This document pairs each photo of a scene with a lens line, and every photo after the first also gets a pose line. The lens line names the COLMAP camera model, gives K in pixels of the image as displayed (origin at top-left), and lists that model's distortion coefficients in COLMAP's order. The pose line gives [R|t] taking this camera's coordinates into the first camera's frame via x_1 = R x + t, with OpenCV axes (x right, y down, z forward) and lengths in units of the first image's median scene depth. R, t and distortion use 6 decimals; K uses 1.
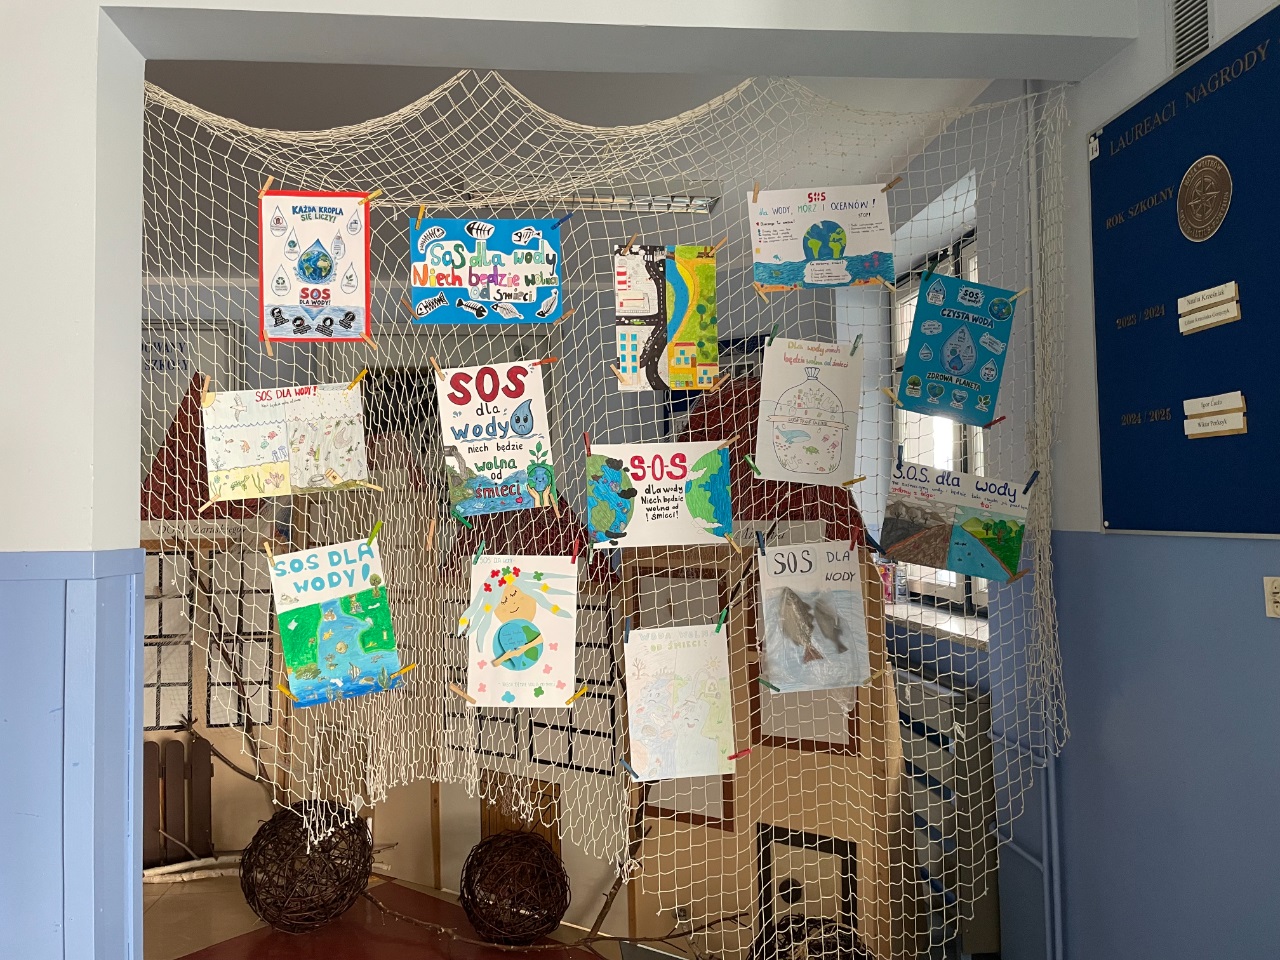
lens RADIAL K [[963.1, 0, 638.0], [0, 963.1, 477.3], [0, 0, 1]] dist [0.075156, -0.003605]
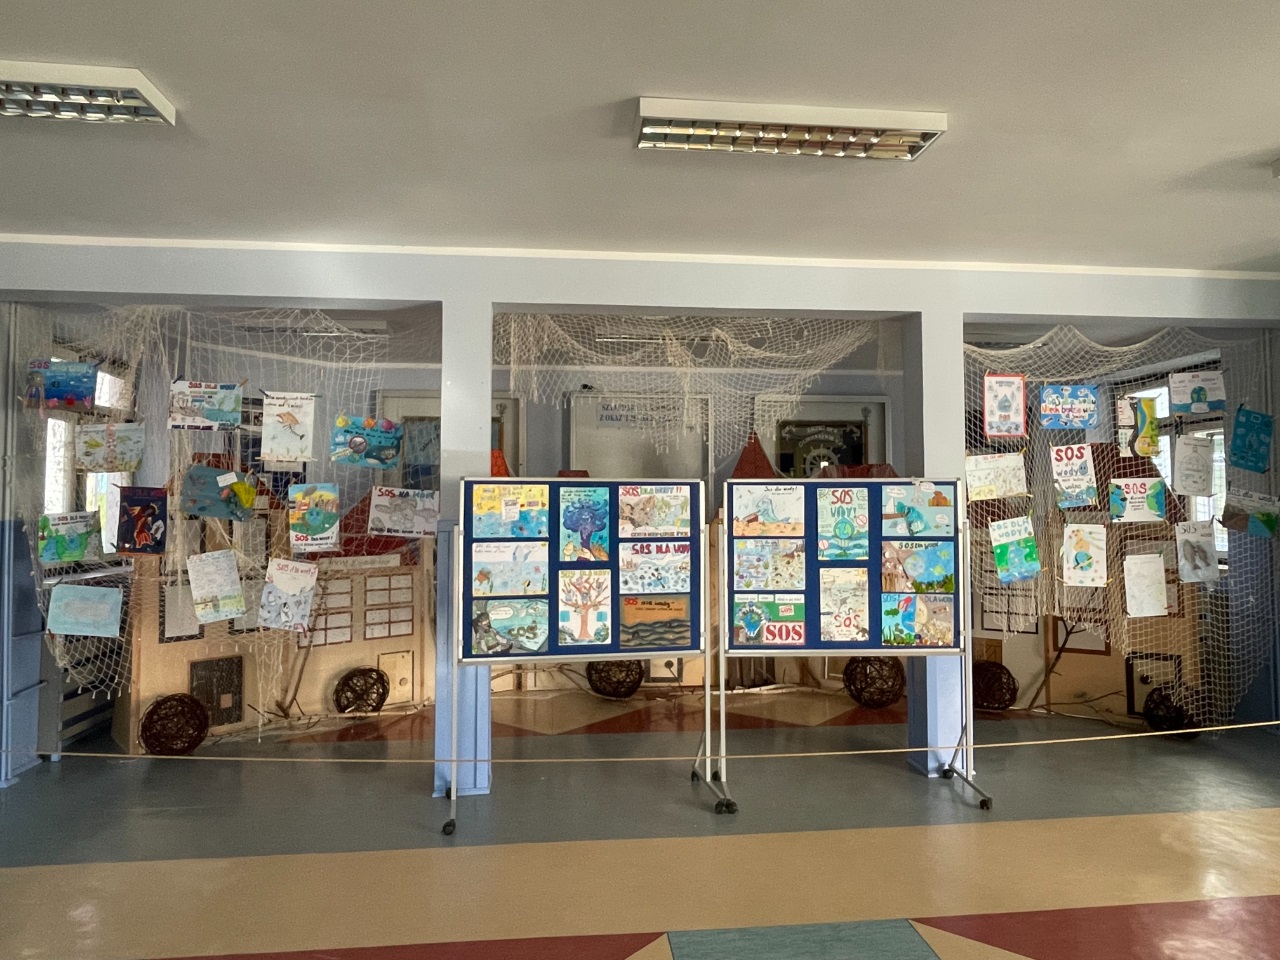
lens RADIAL K [[825.0, 0, 641.3], [0, 825.0, 483.2], [0, 0, 1]] dist [-0.004274, -0.002997]
pose [[0.999840, 0.011922, 0.013331, -1.254153], [-0.011907, 0.999928, -0.001199, -0.006624], [-0.013345, 0.001041, 0.999910, -1.049506]]
